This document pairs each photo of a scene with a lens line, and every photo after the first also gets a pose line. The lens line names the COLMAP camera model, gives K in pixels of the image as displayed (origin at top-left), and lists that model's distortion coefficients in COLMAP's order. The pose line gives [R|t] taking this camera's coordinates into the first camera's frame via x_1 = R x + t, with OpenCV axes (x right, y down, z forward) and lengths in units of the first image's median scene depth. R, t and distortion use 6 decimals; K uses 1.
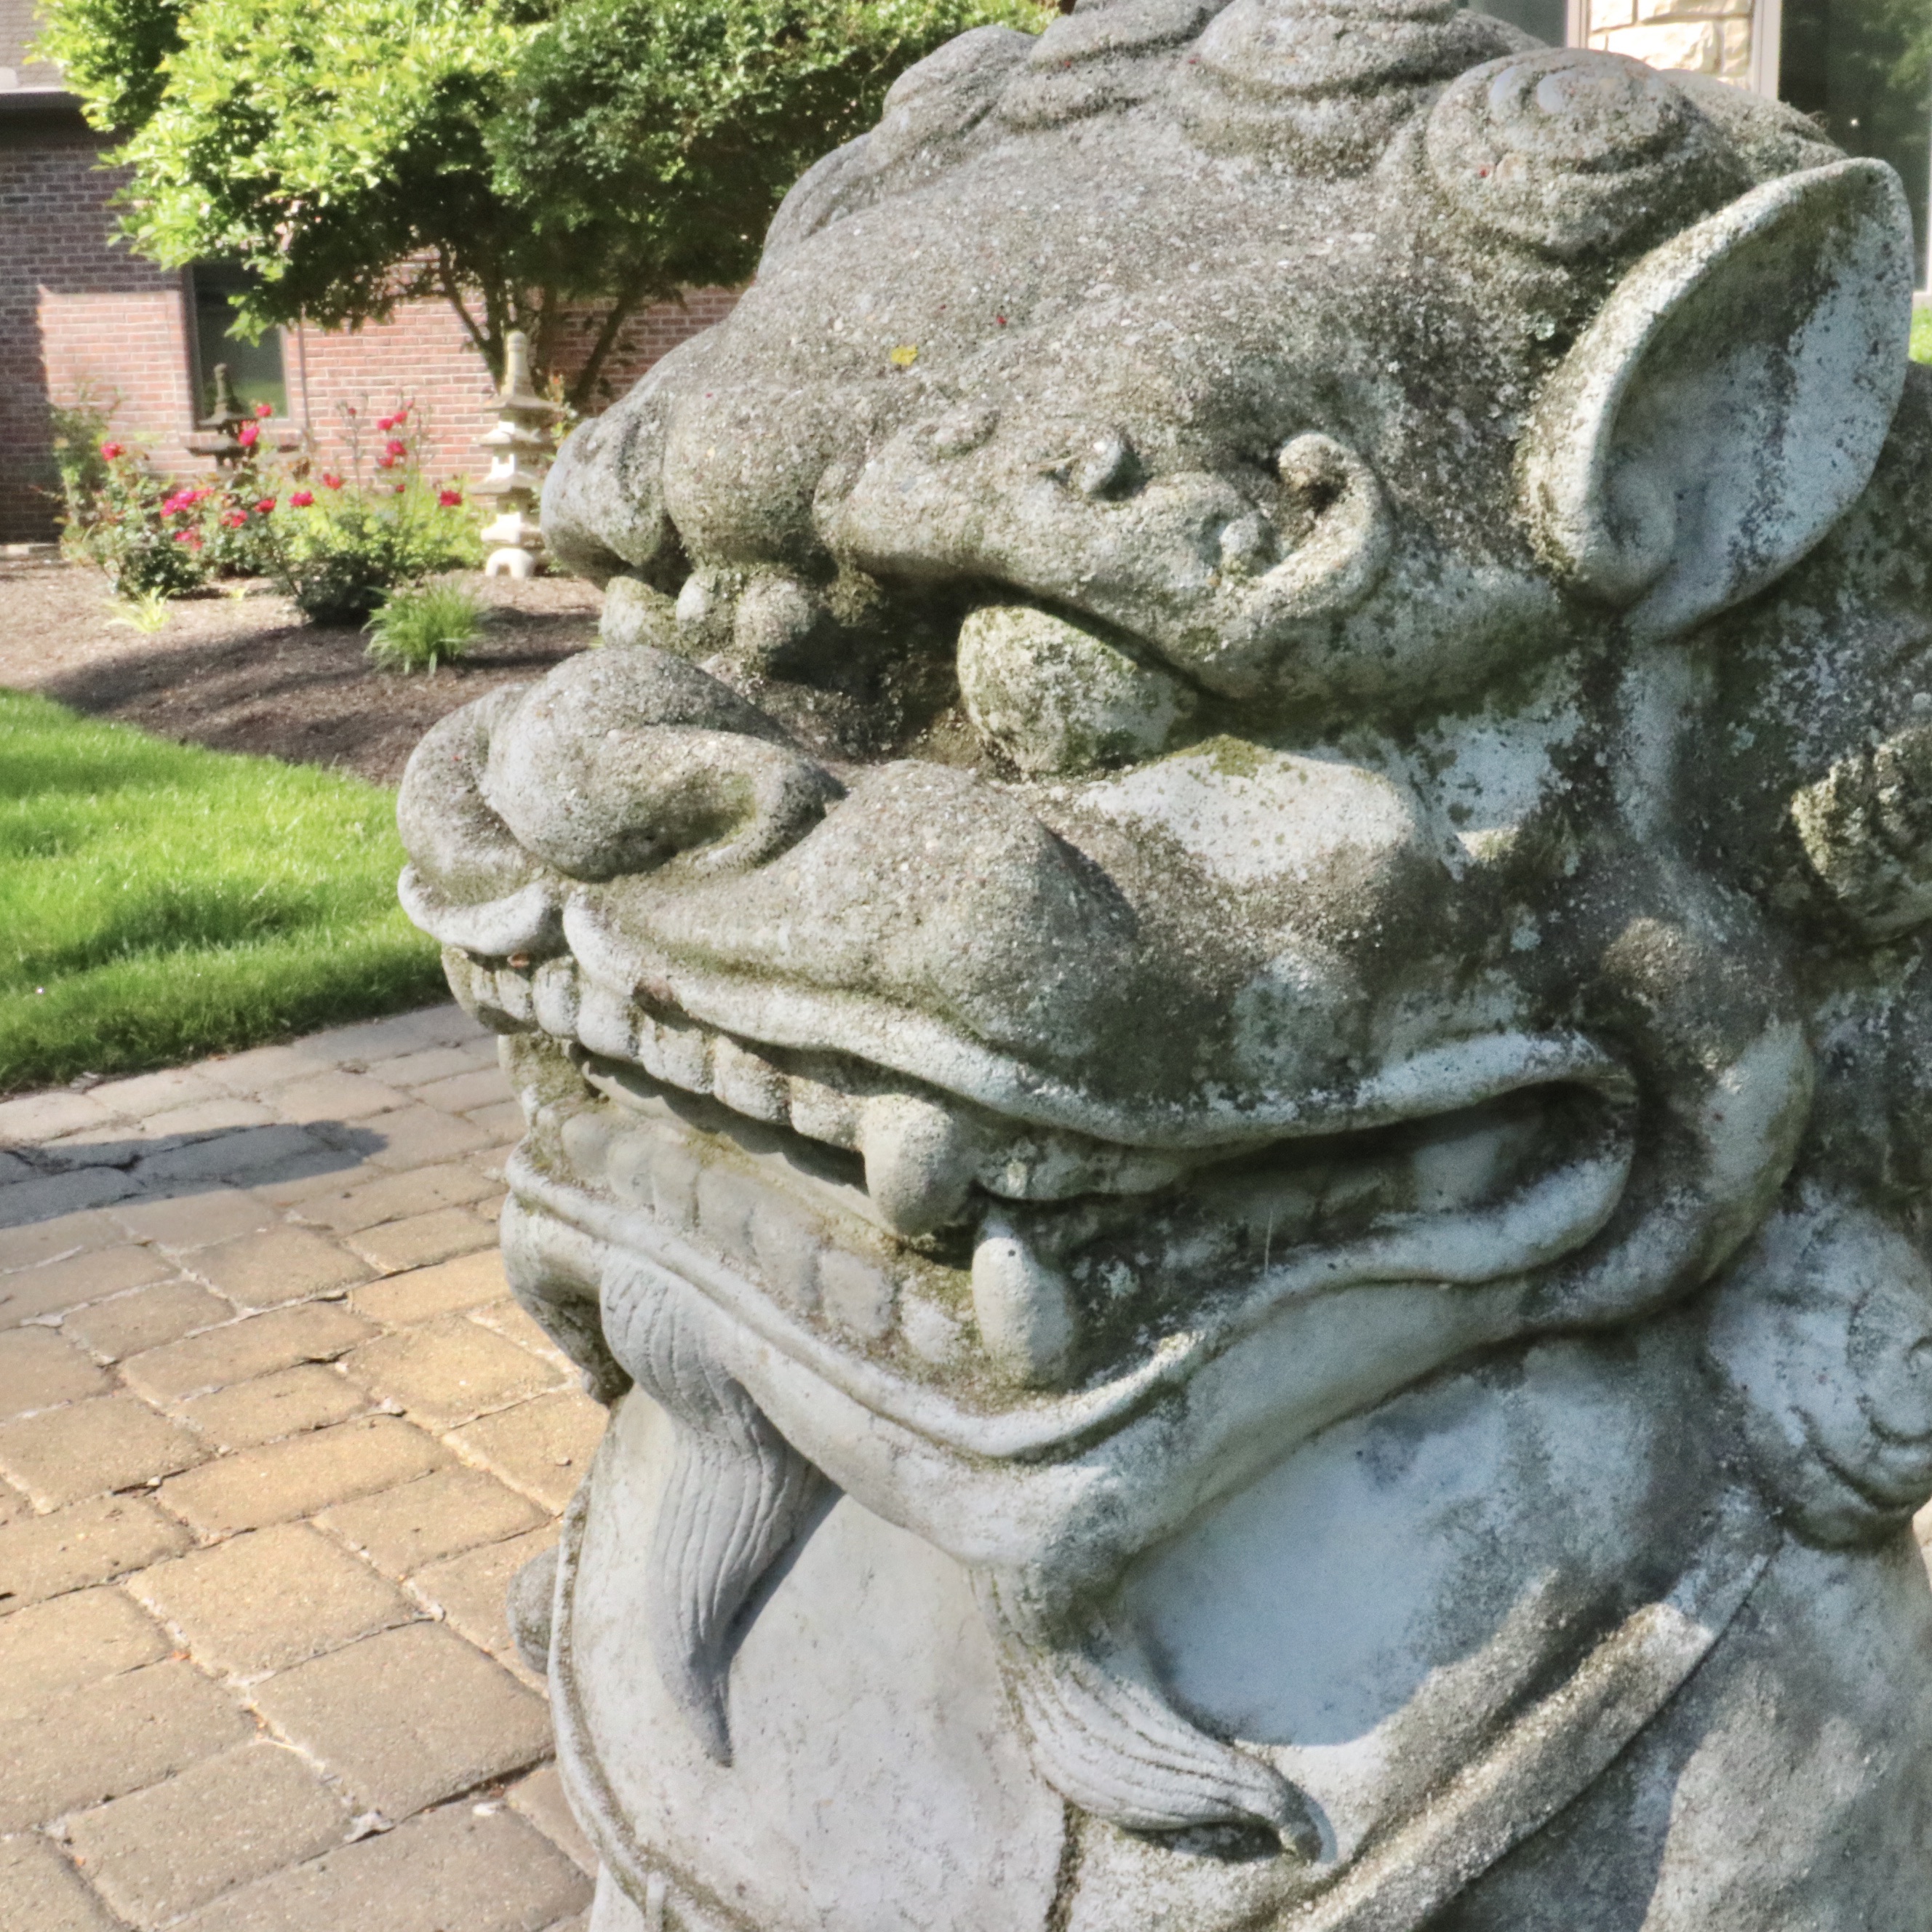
lens RADIAL K [[2215.3, 0, 1000.5], [0, 2215.3, 961.1], [0, 0, 1]] dist [0.010508, -0.005059]
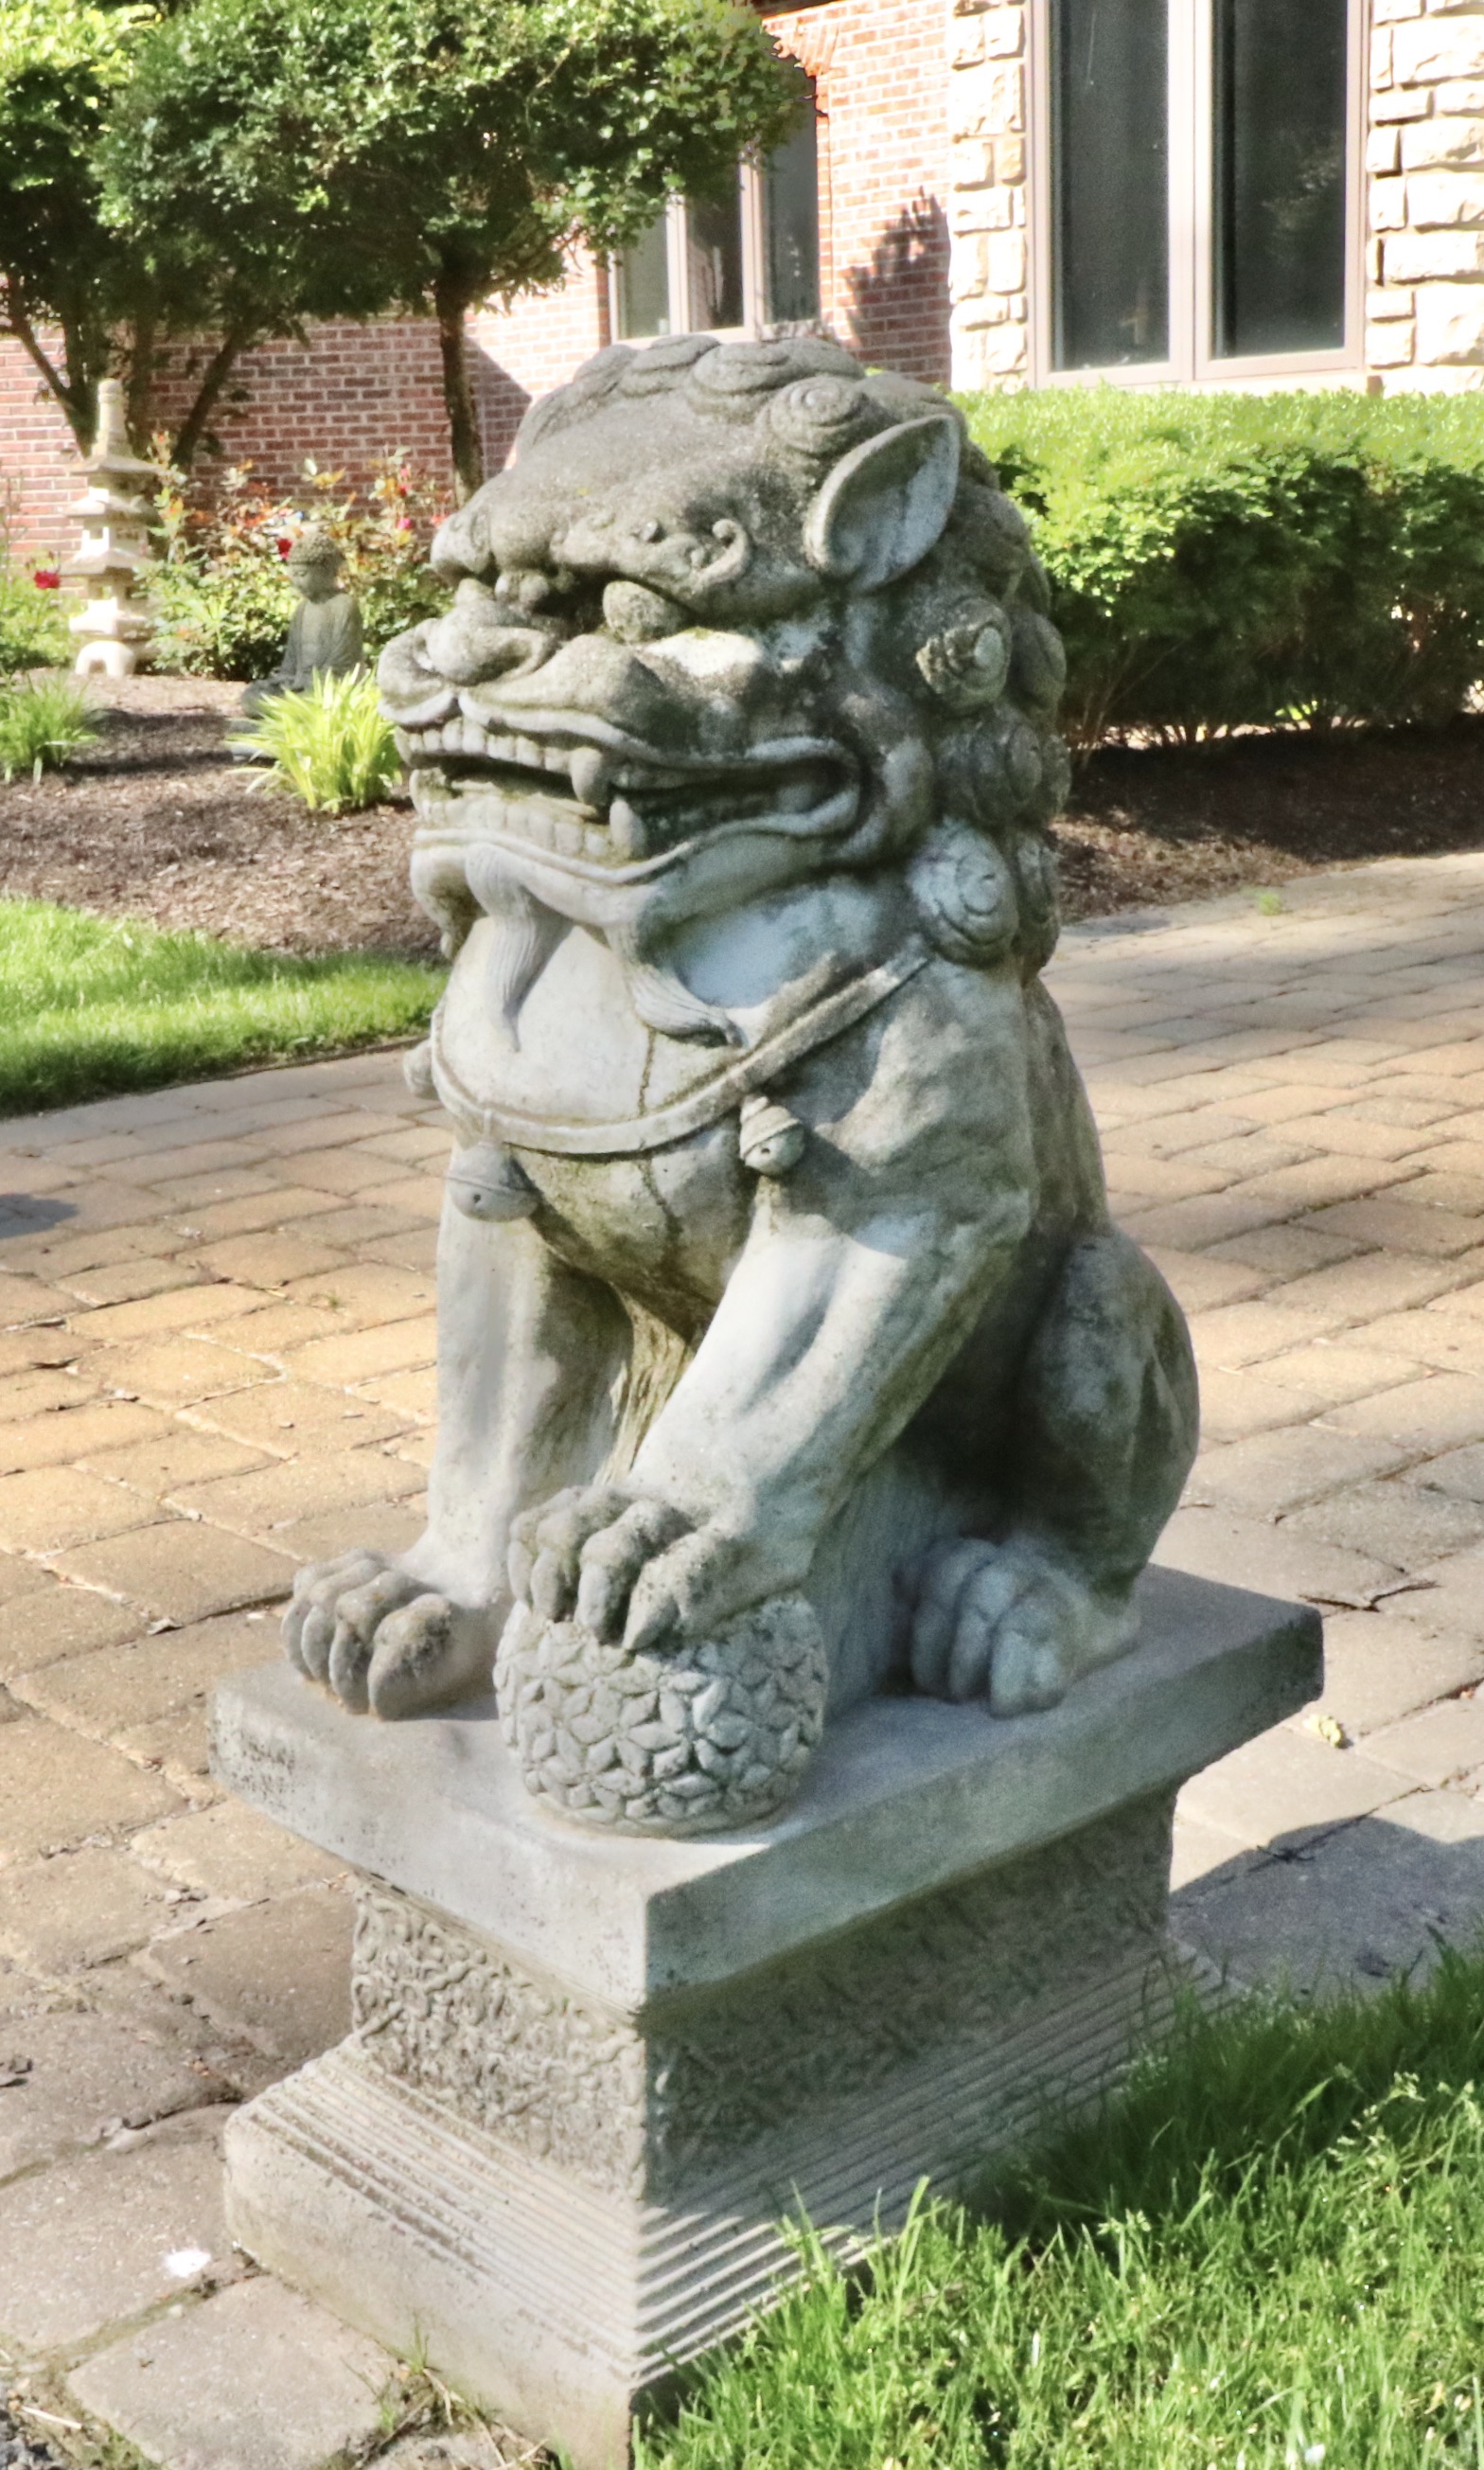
lens RADIAL K [[2969.9, 0, 742.0], [0, 2969.9, 1235.0], [0, 0, 1]] dist [0.024213, -0.063667]
pose [[0.999909, -0.009845, 0.009232, 0.098145], [0.009747, 0.999897, 0.010558, 0.540871], [-0.009335, -0.010467, 0.999902, -2.388717]]
